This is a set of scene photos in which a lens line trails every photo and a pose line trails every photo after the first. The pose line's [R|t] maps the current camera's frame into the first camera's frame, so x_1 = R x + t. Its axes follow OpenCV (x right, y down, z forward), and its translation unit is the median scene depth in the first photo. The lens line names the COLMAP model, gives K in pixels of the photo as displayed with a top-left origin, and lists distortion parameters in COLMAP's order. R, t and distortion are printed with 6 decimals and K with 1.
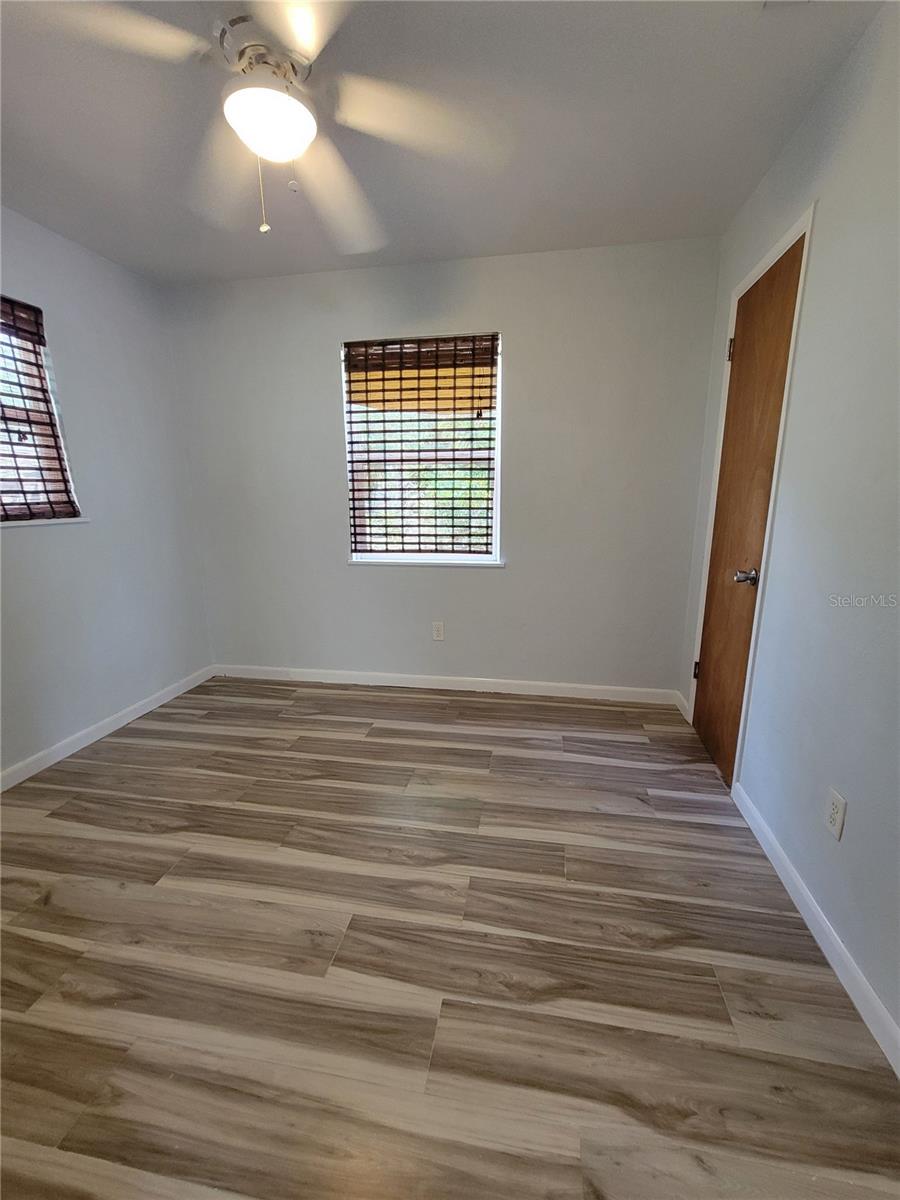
lens RADIAL K [[487.1, 0, 451.6], [0, 487.1, 601.6], [0, 0, 1]] dist [-0.003815, 0.003144]
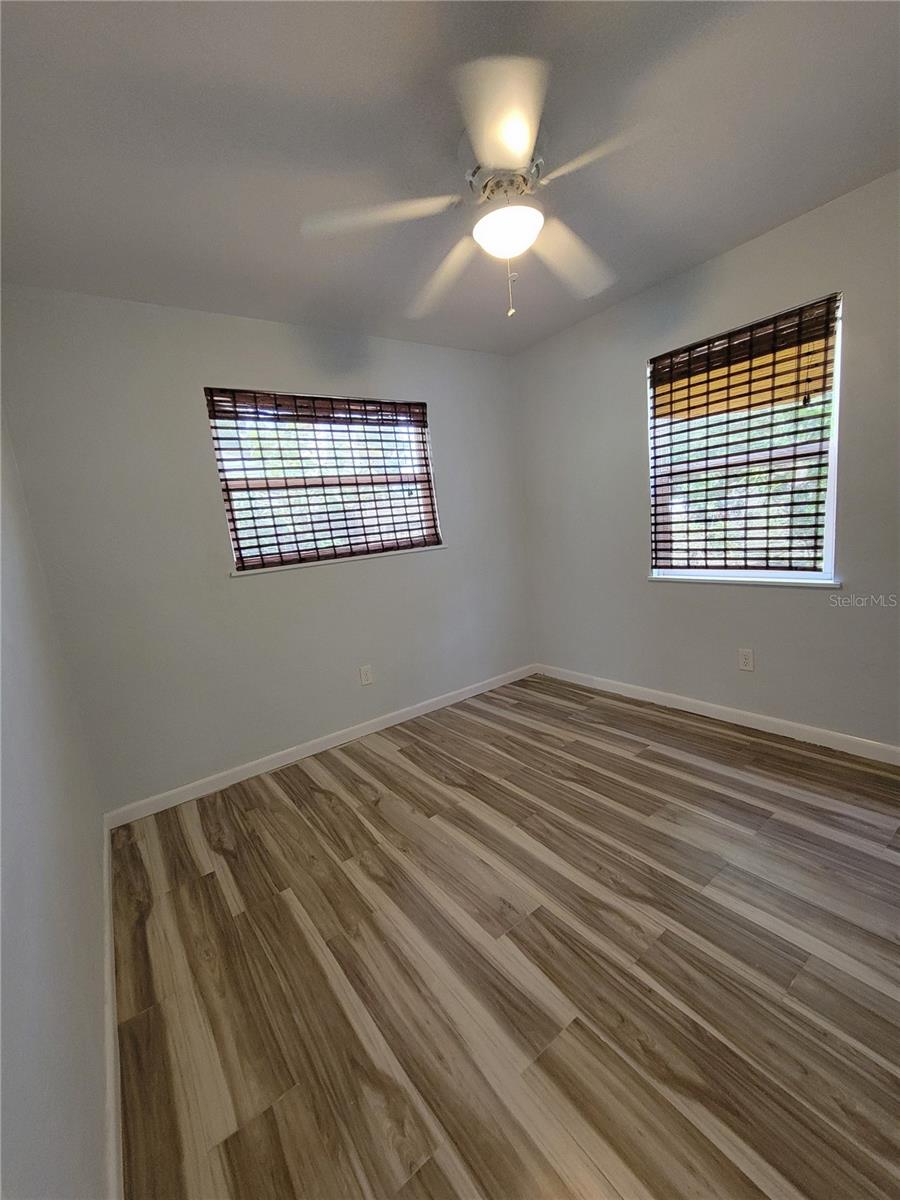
lens RADIAL K [[487.1, 0, 466.7], [0, 487.1, 600.1], [0, 0, 1]] dist [-0.003815, 0.003144]
pose [[0.736013, 0.044636, -0.675494, 0.235827], [-0.055245, 0.998456, 0.005783, -0.027786], [0.674710, 0.033061, 0.737342, 0.029221]]
